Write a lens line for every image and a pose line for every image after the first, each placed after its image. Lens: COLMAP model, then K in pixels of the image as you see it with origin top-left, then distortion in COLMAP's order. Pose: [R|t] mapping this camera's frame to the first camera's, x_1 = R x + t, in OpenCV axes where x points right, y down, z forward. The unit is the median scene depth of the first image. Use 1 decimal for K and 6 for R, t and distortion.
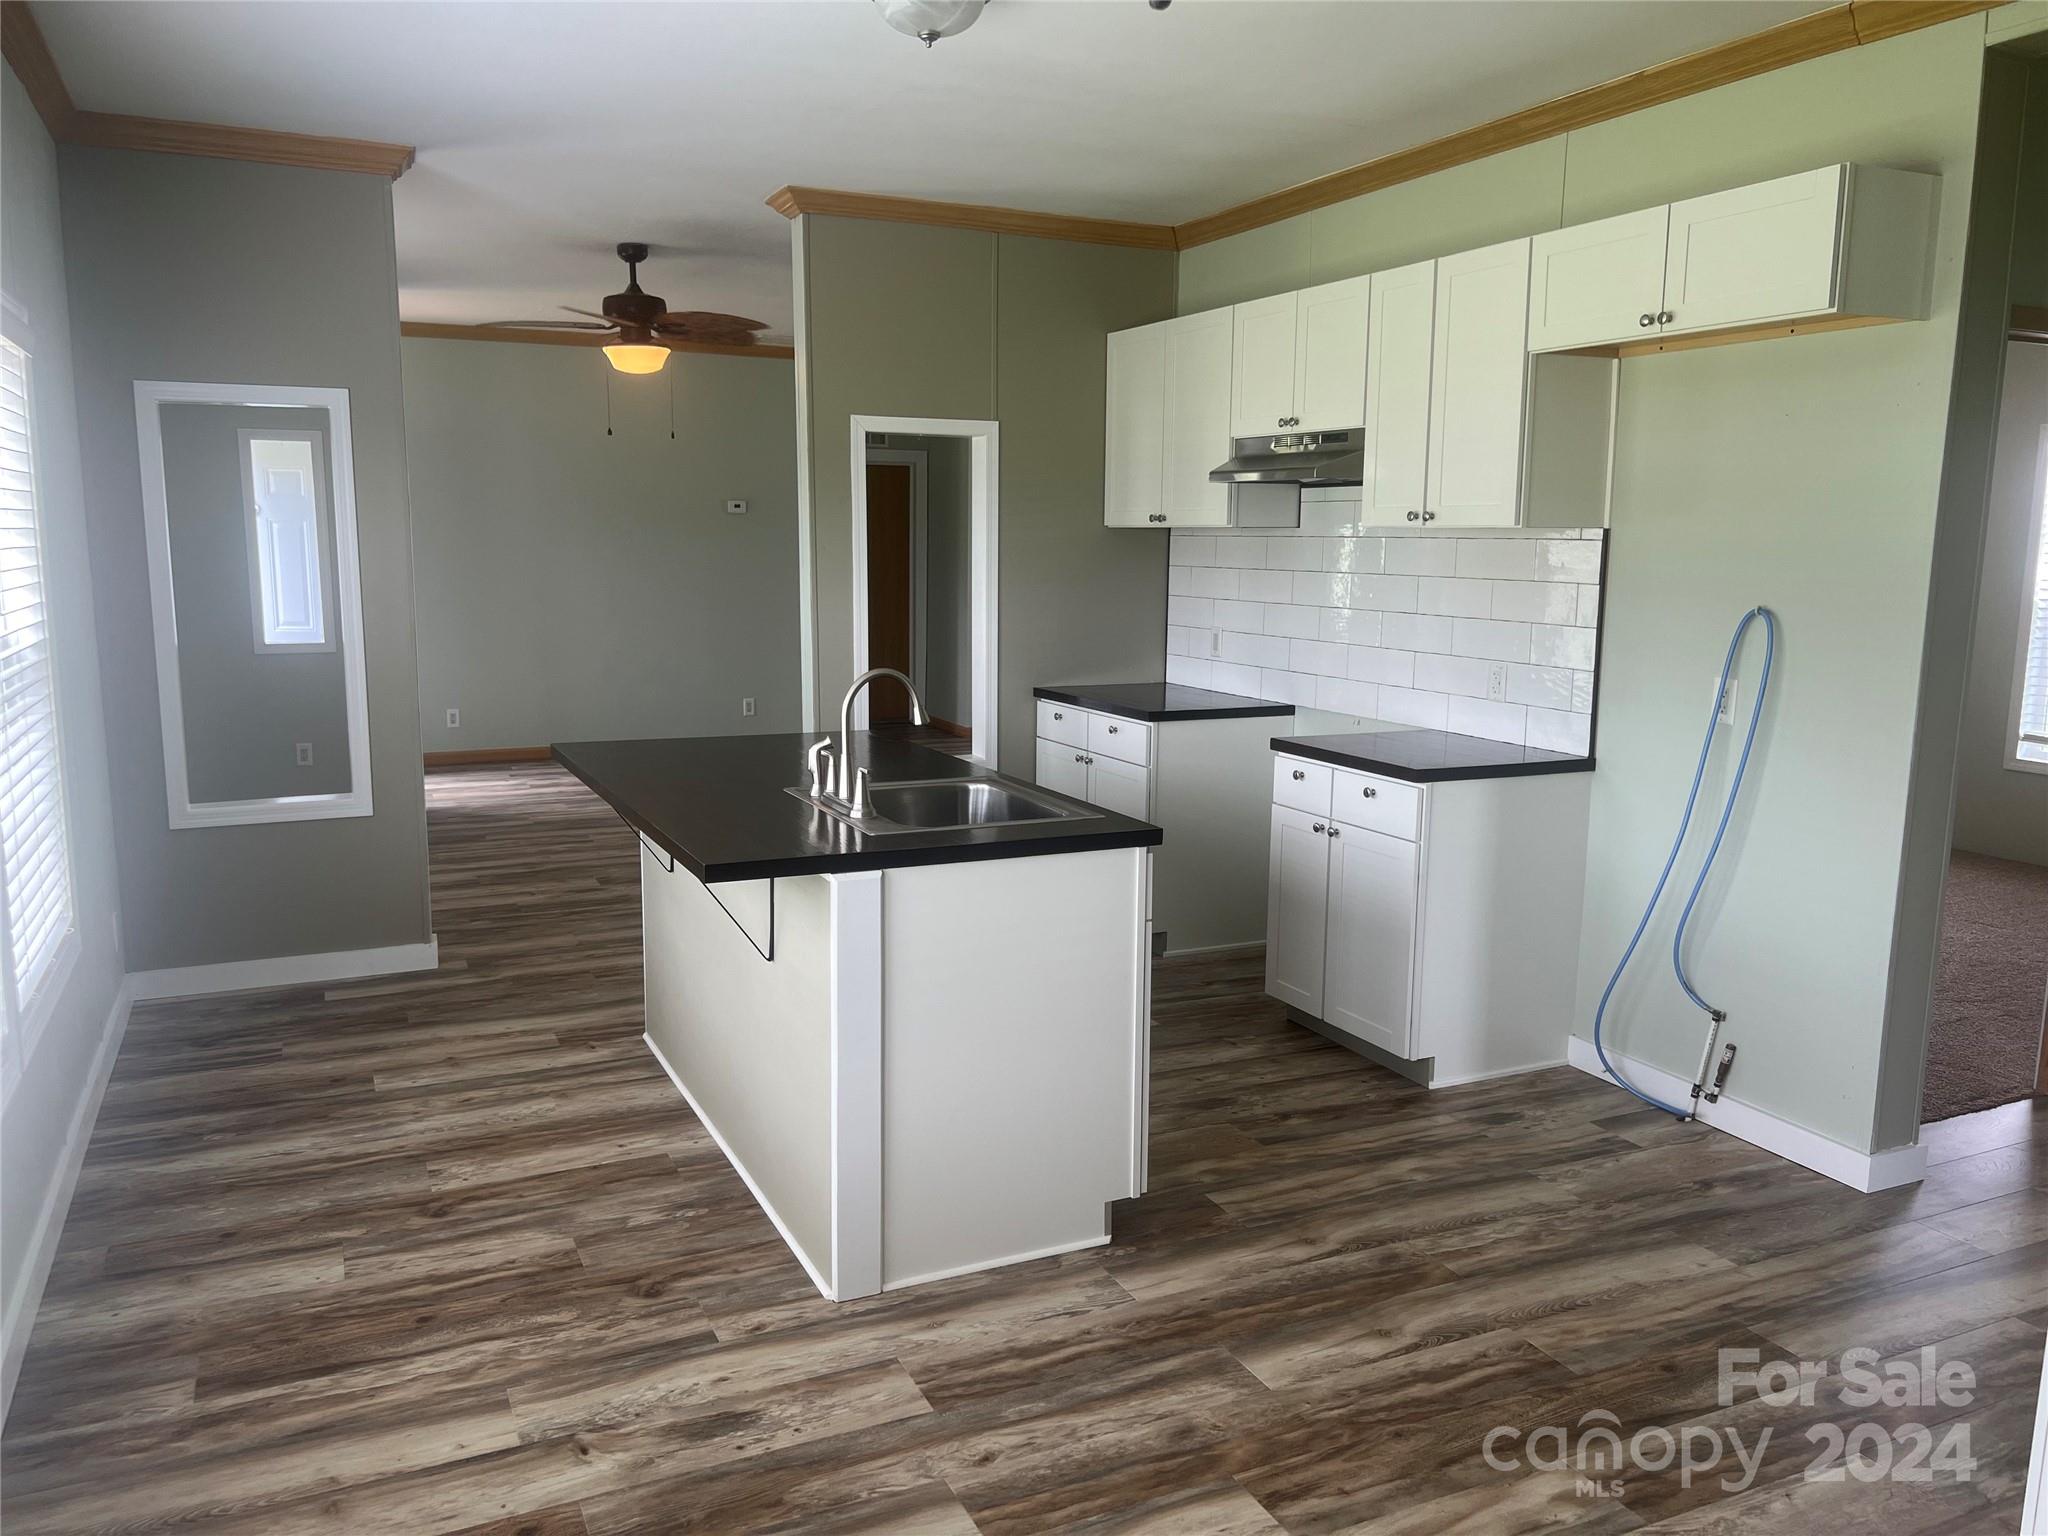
lens RADIAL K [[1550.8, 0, 1024.0], [0, 1550.8, 768.0], [0, 0, 1]] dist [0.008937, -0.000750]
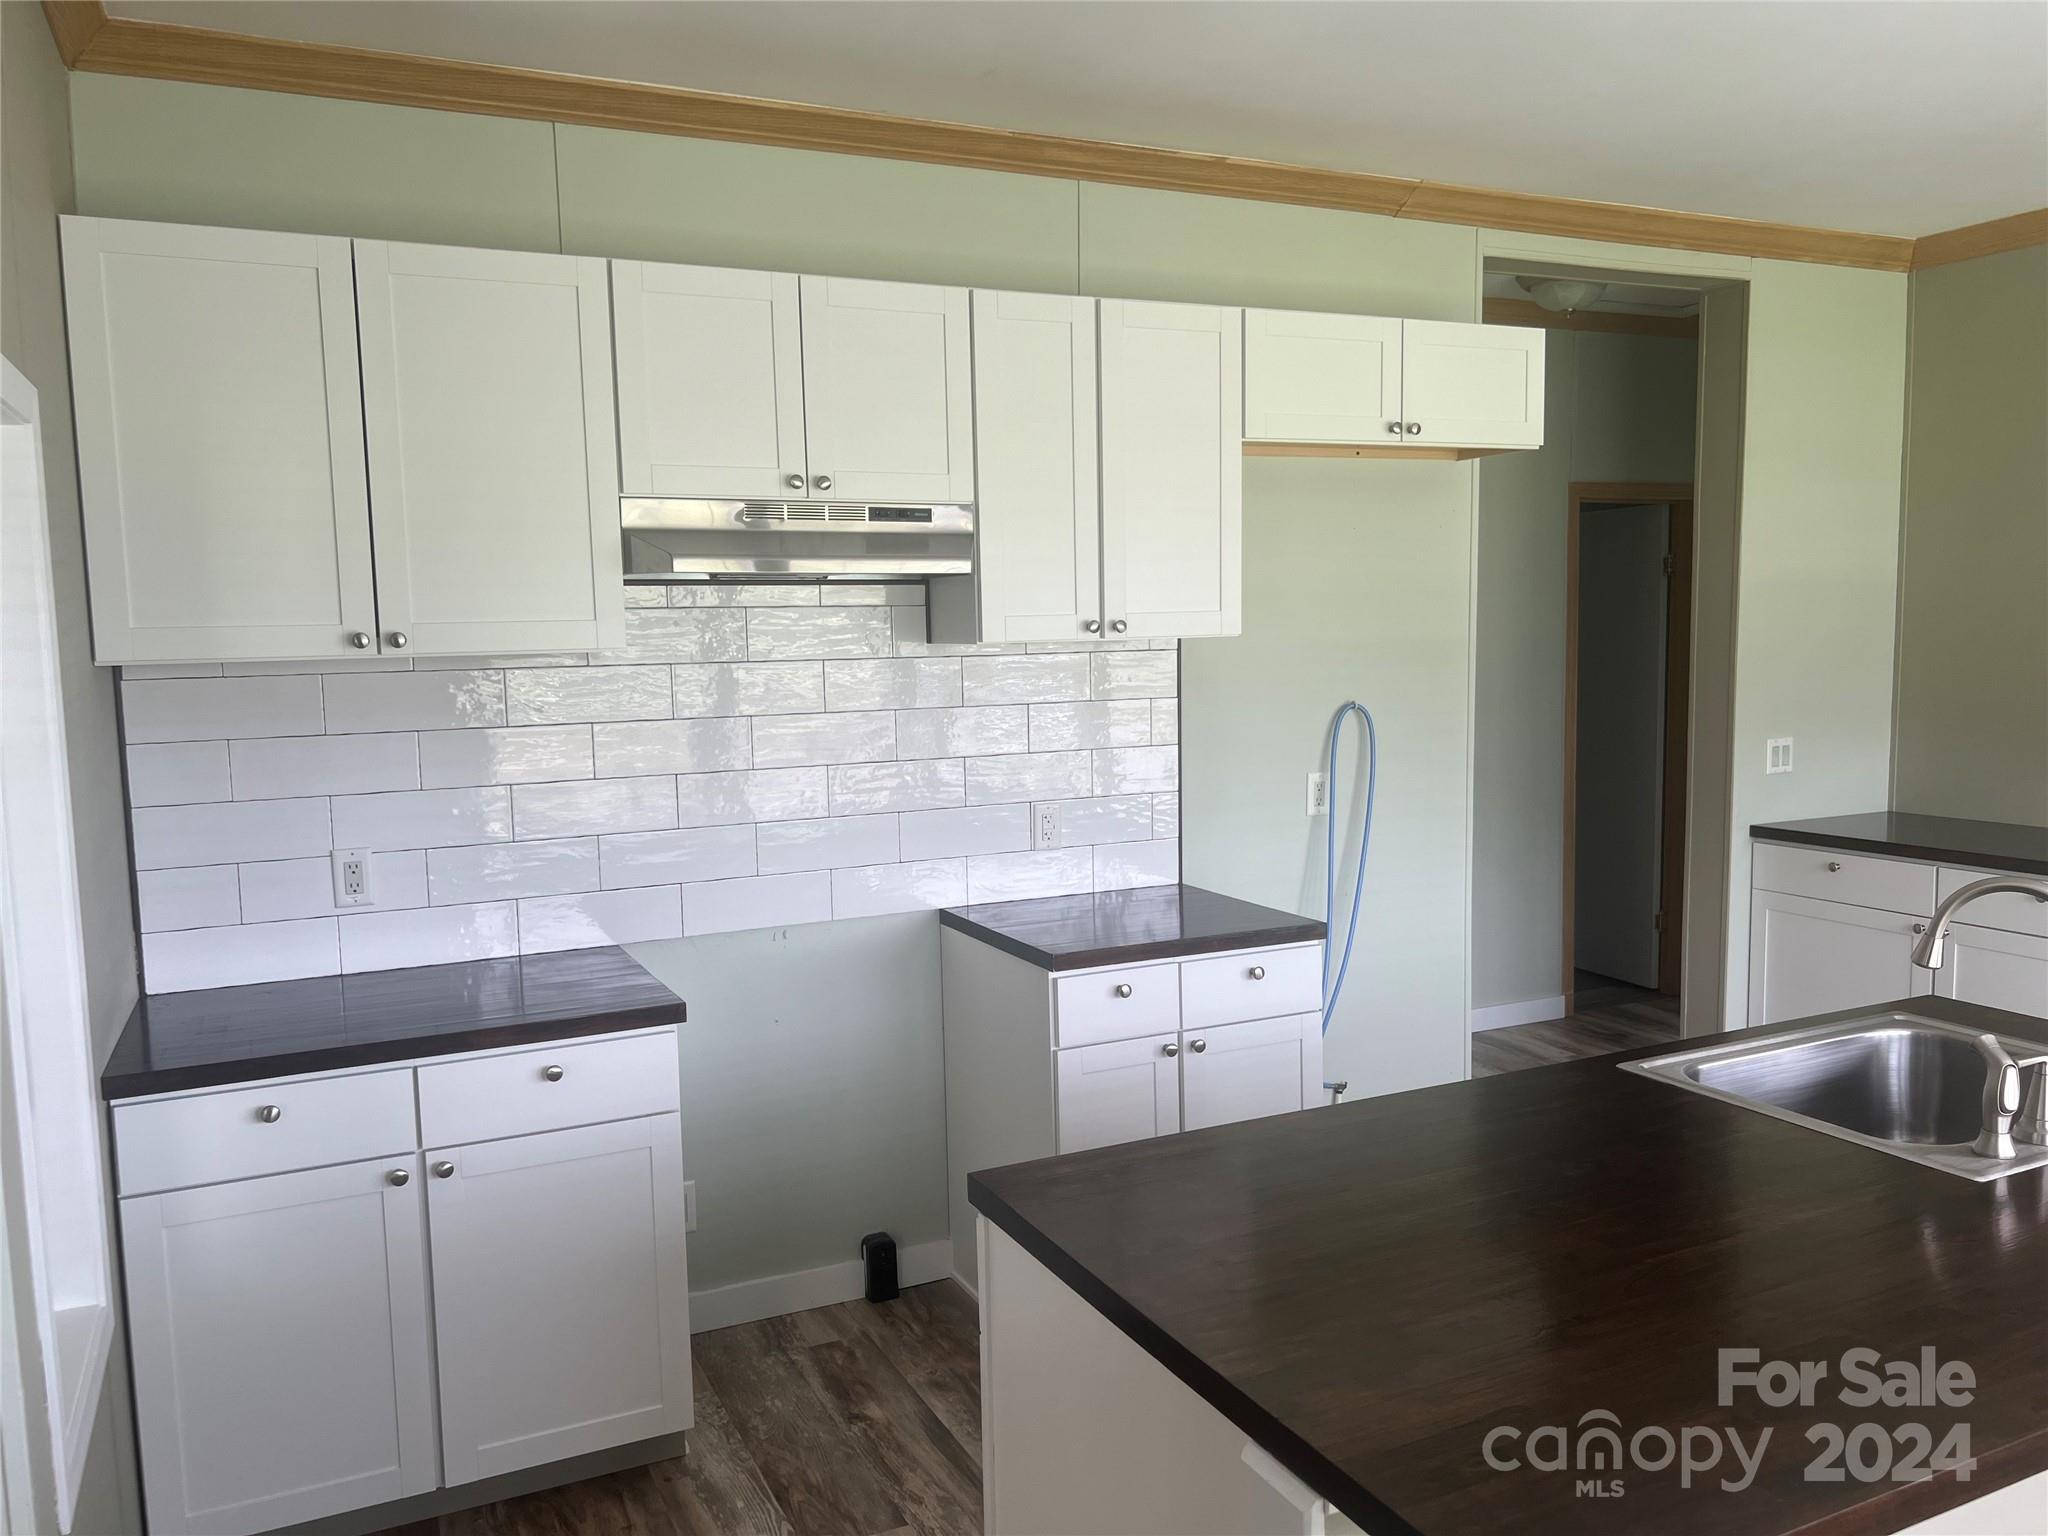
lens RADIAL K [[1482.4, 0, 1020.1], [0, 1482.4, 805.3], [0, 0, 1]] dist [0.046019, -0.000495]
pose [[0.030606, -0.113773, 0.993035, -0.519794], [0.181922, 0.977540, 0.106391, -0.166842], [-0.982837, 0.177399, 0.050617, 1.061229]]
